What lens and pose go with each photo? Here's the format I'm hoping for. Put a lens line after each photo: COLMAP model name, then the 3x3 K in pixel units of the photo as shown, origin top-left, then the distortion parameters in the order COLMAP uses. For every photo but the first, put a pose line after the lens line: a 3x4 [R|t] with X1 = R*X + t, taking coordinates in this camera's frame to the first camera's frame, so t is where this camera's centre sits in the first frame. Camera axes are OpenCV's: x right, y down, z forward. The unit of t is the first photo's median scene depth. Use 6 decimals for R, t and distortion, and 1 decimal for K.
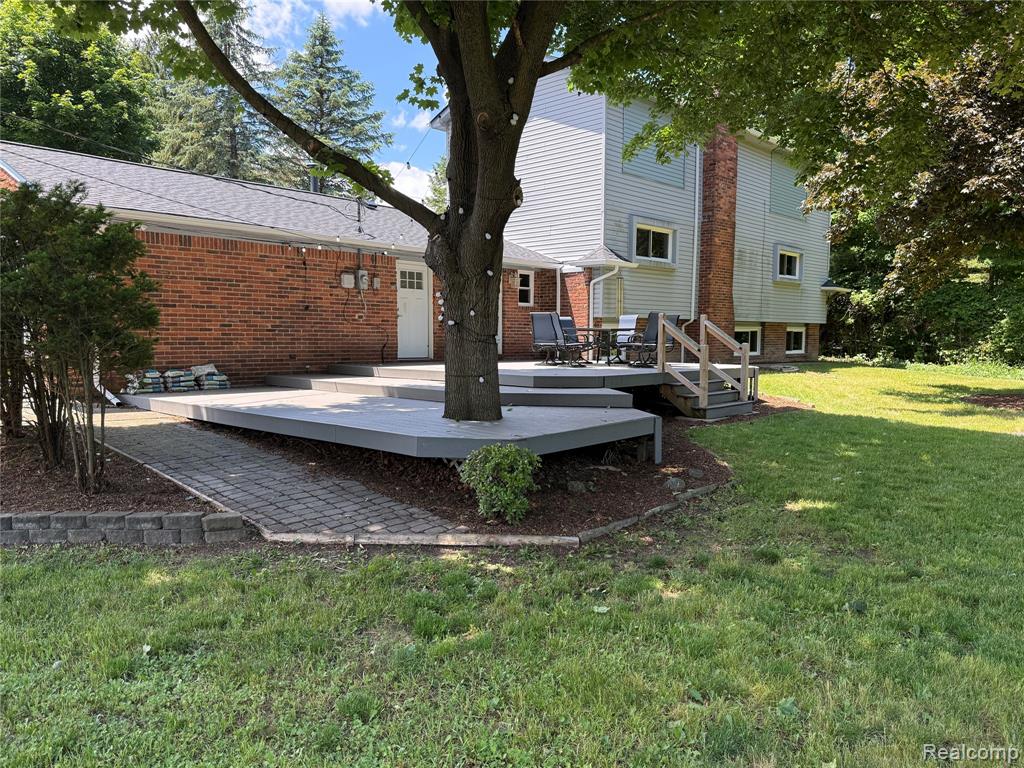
lens RADIAL K [[767.5, 0, 503.4], [0, 767.5, 392.7], [0, 0, 1]] dist [0.043027, -0.047845]
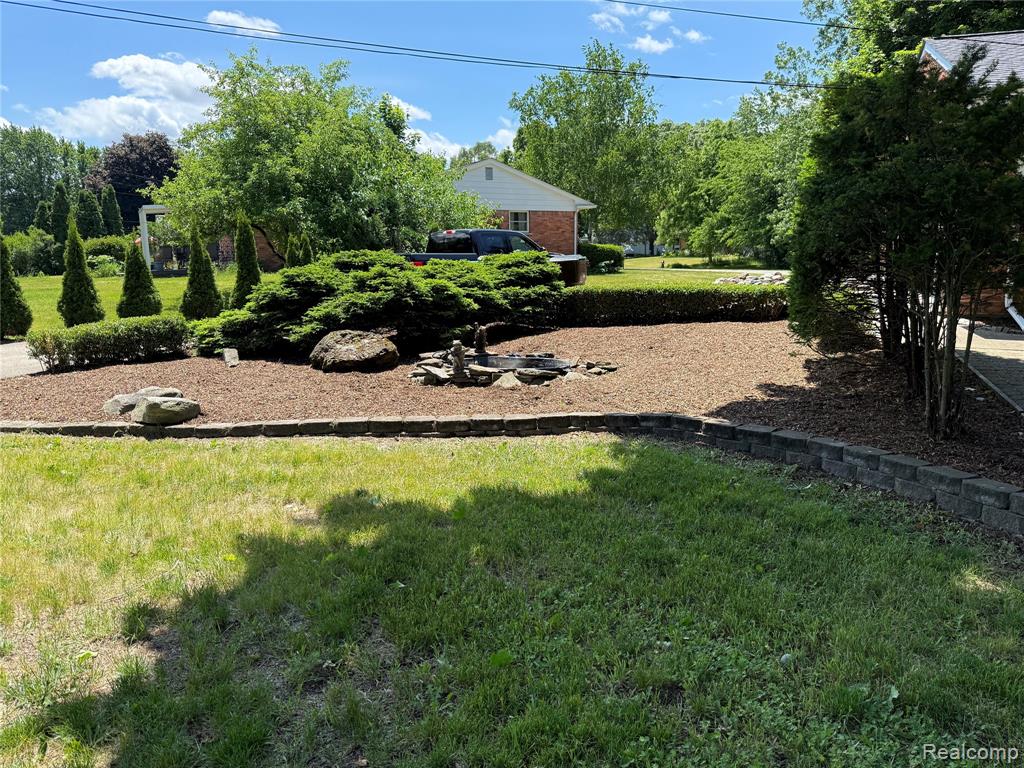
lens RADIAL K [[767.5, 0, 510.5], [0, 767.5, 380.7], [0, 0, 1]] dist [0.043027, -0.047845]
pose [[0.456796, 0.142771, -0.878040, -0.029514], [-0.059889, 0.989733, 0.129776, -0.011319], [0.887553, -0.006697, 0.460657, 0.239565]]
